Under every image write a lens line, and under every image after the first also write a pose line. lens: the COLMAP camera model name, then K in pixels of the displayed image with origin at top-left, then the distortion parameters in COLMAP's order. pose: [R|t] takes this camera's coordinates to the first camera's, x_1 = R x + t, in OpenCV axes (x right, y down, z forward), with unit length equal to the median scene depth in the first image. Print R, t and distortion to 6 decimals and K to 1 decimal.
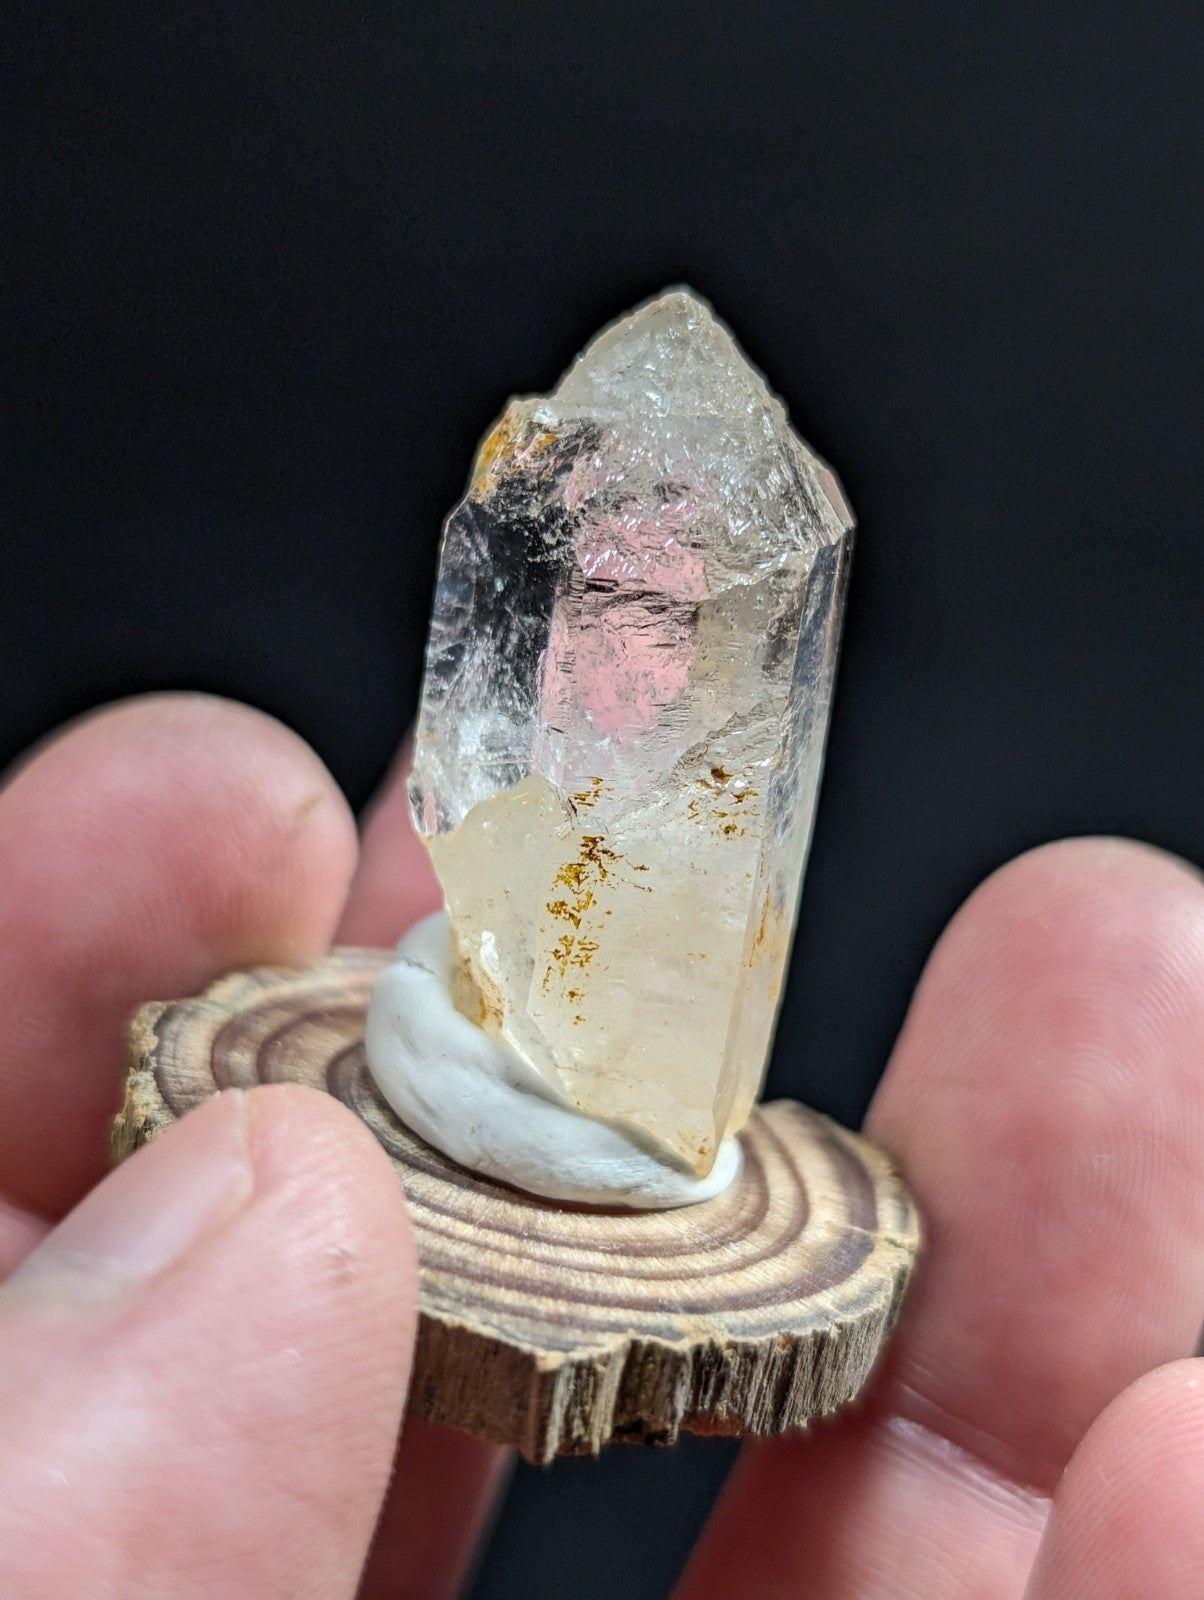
lens RADIAL K [[2475.5, 0, 595.4], [0, 2475.5, 811.4], [0, 0, 1]] dist [0.239929, 0.000000]
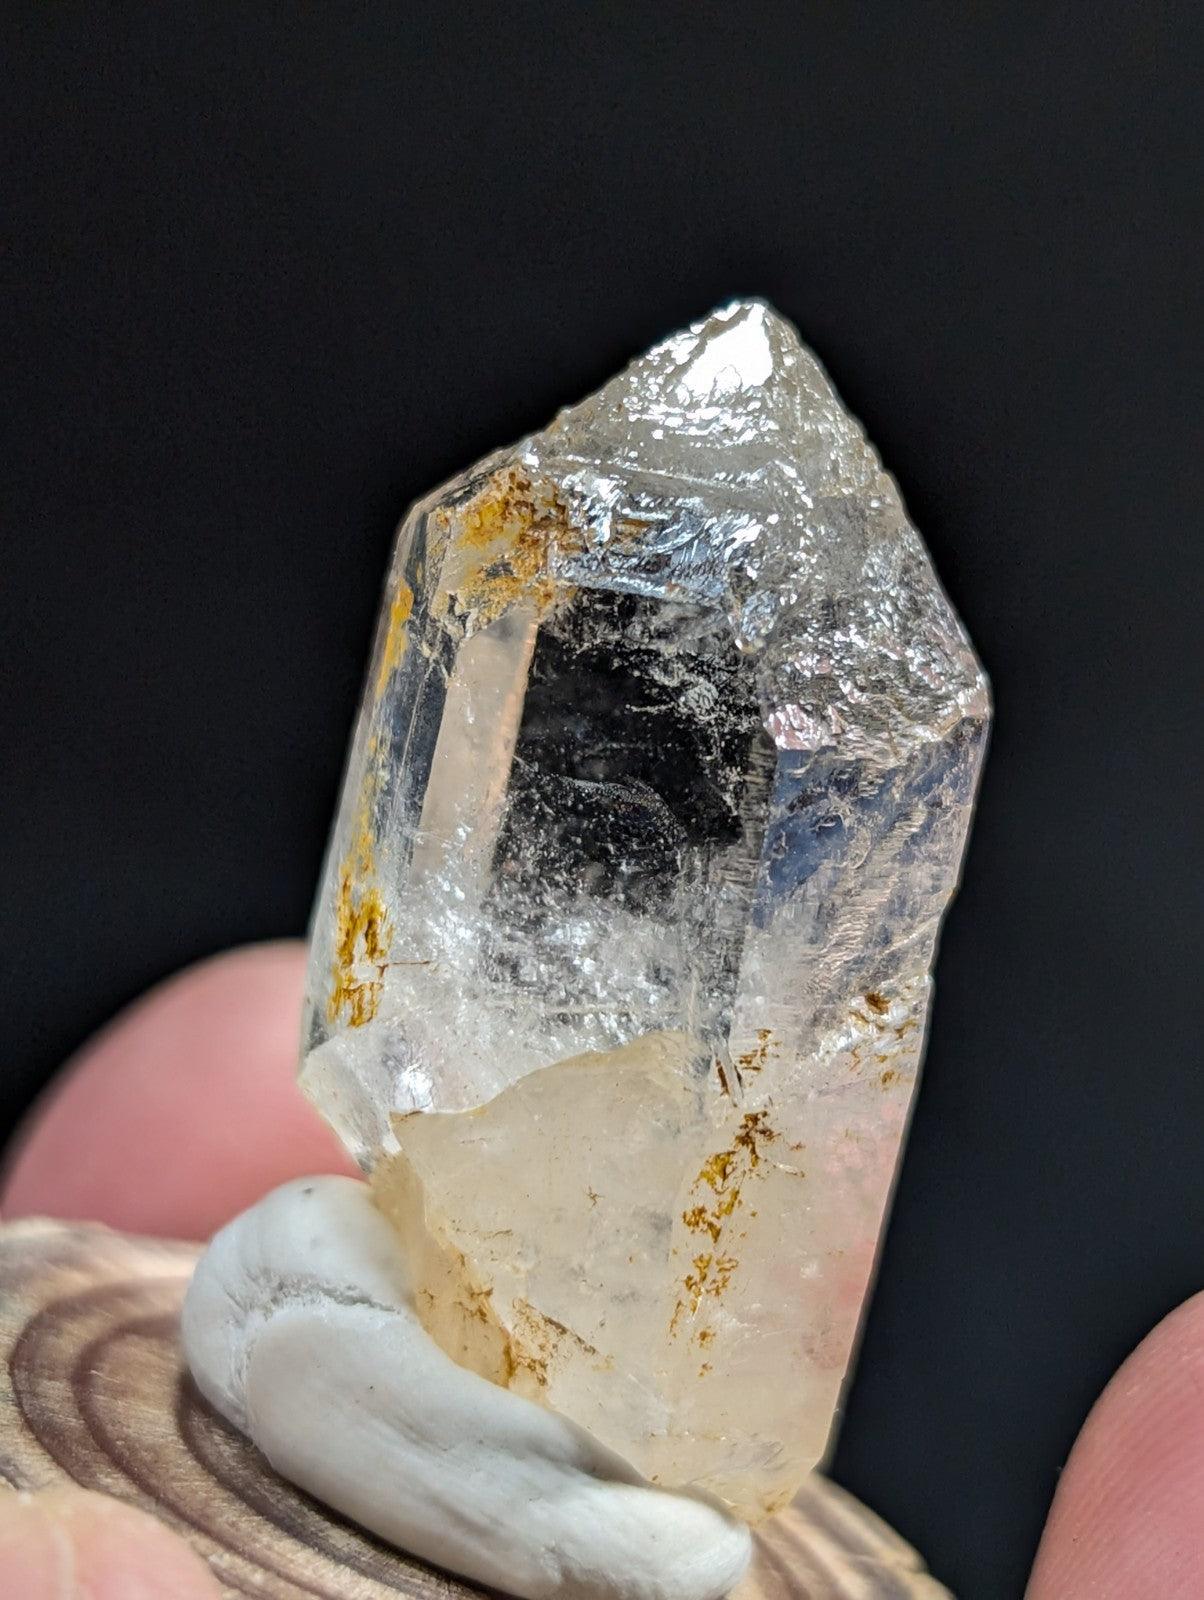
lens RADIAL K [[3278.6, 0, 605.2], [0, 3278.6, 796.6], [0, 0, 1]] dist [0.033472, 0.000000]
pose [[0.806385, -0.063907, 0.587928, -0.563277], [0.015634, 0.996100, 0.086831, -0.156827], [-0.591185, -0.060828, 0.804239, 0.291308]]
